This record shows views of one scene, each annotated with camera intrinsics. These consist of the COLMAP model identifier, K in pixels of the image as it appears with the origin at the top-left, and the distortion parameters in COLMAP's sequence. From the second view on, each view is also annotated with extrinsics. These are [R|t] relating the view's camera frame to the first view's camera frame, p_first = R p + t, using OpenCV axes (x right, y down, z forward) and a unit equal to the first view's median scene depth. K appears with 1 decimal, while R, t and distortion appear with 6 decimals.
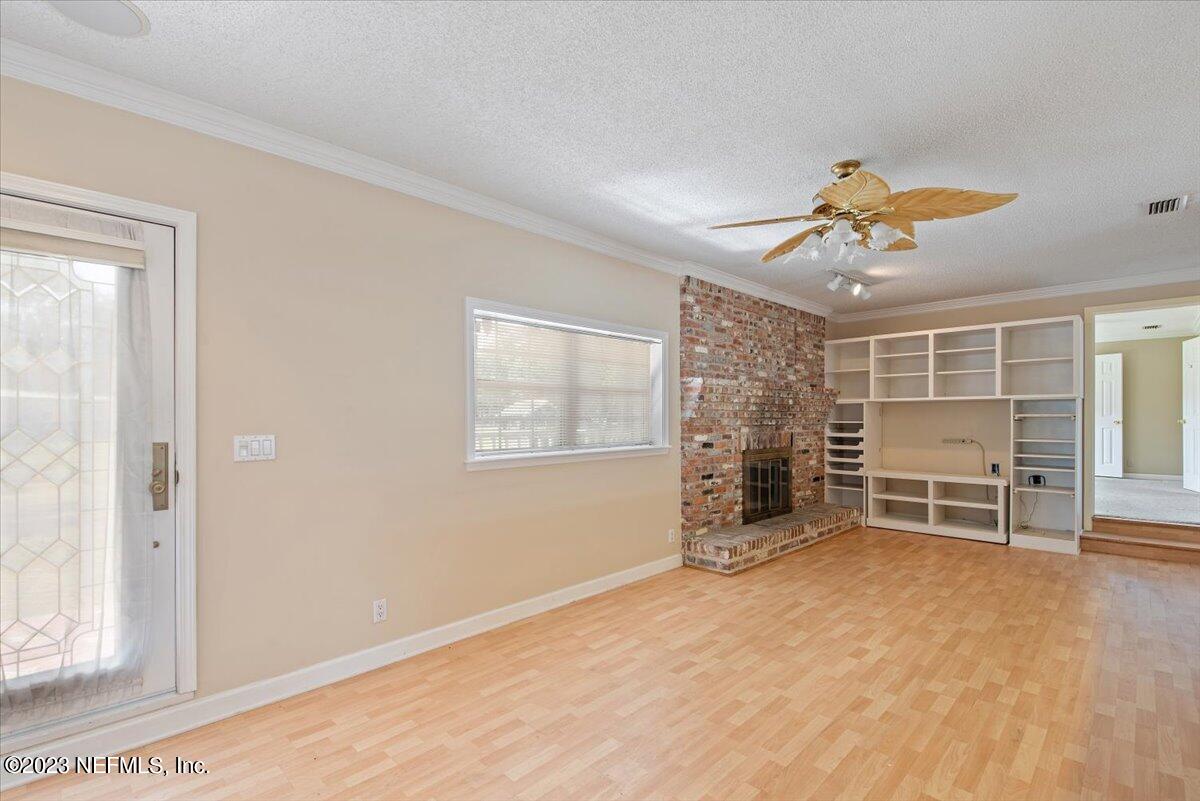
lens RADIAL K [[544.0, 0, 613.3], [0, 544.0, 421.4], [0, 0, 1]] dist [0.003634, 0.000031]
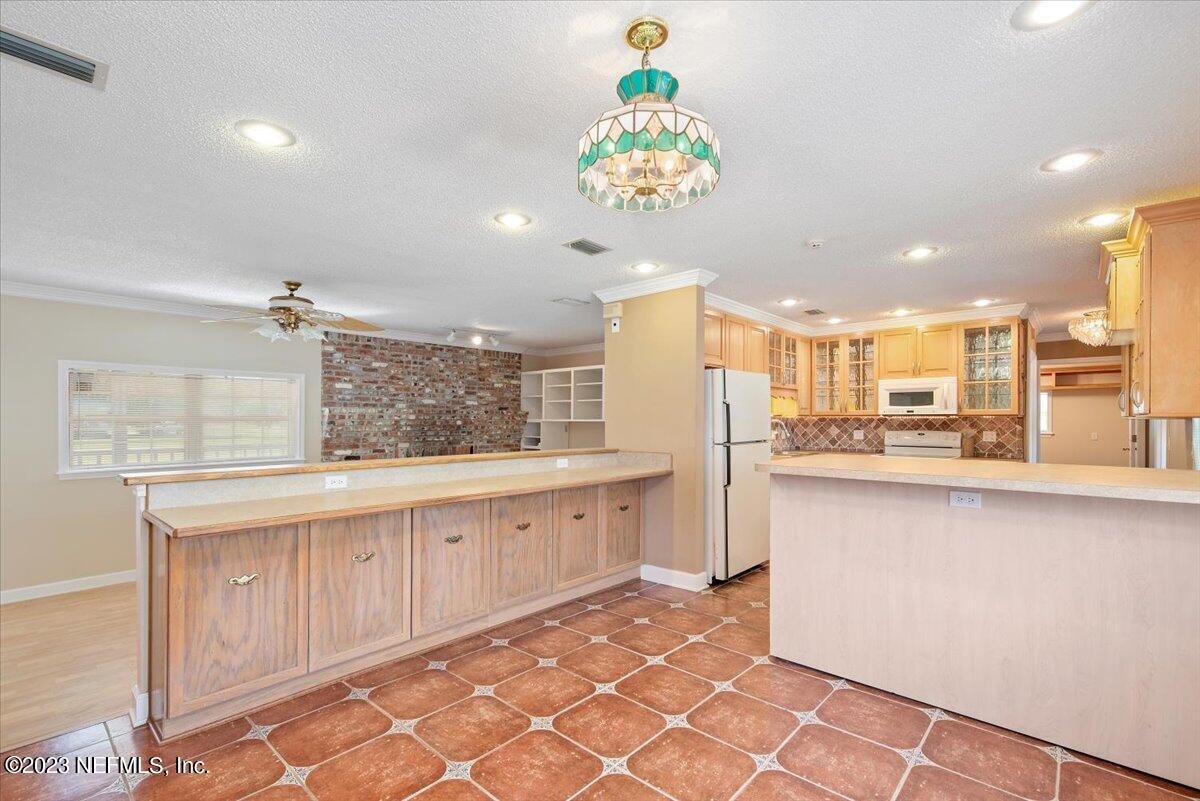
lens RADIAL K [[524.8, 0, 605.8], [0, 524.8, 417.1], [0, 0, 1]] dist [-0.002958, -0.001270]
pose [[0.998591, 0.003057, 0.052973, 0.710792], [-0.002375, 0.999914, -0.012931, -0.039493], [-0.053008, 0.012787, 0.998512, -0.300003]]
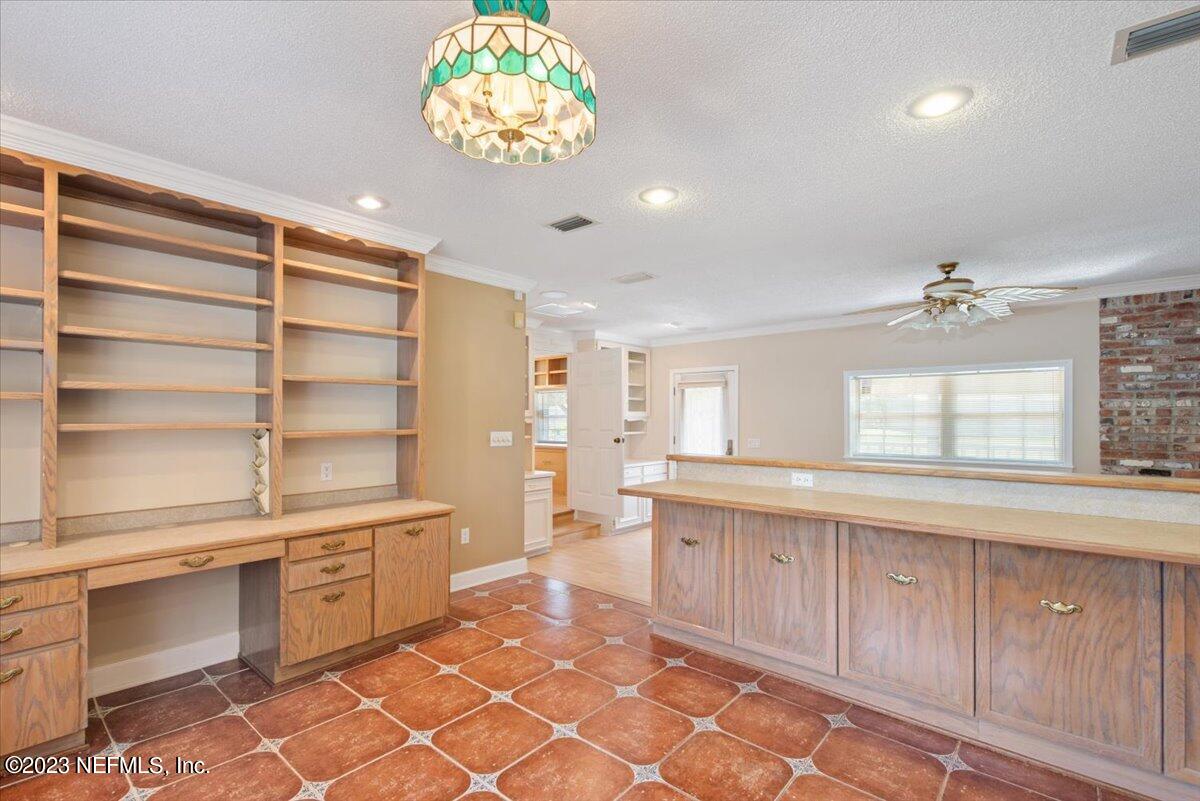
lens RADIAL K [[544.0, 0, 603.1], [0, 544.0, 409.7], [0, 0, 1]] dist [0.003634, 0.000031]
pose [[0.078990, -0.007659, -0.996846, 0.997409], [-0.009808, 0.999916, -0.008460, -0.043386], [0.996827, 0.010445, 0.078908, 0.008857]]
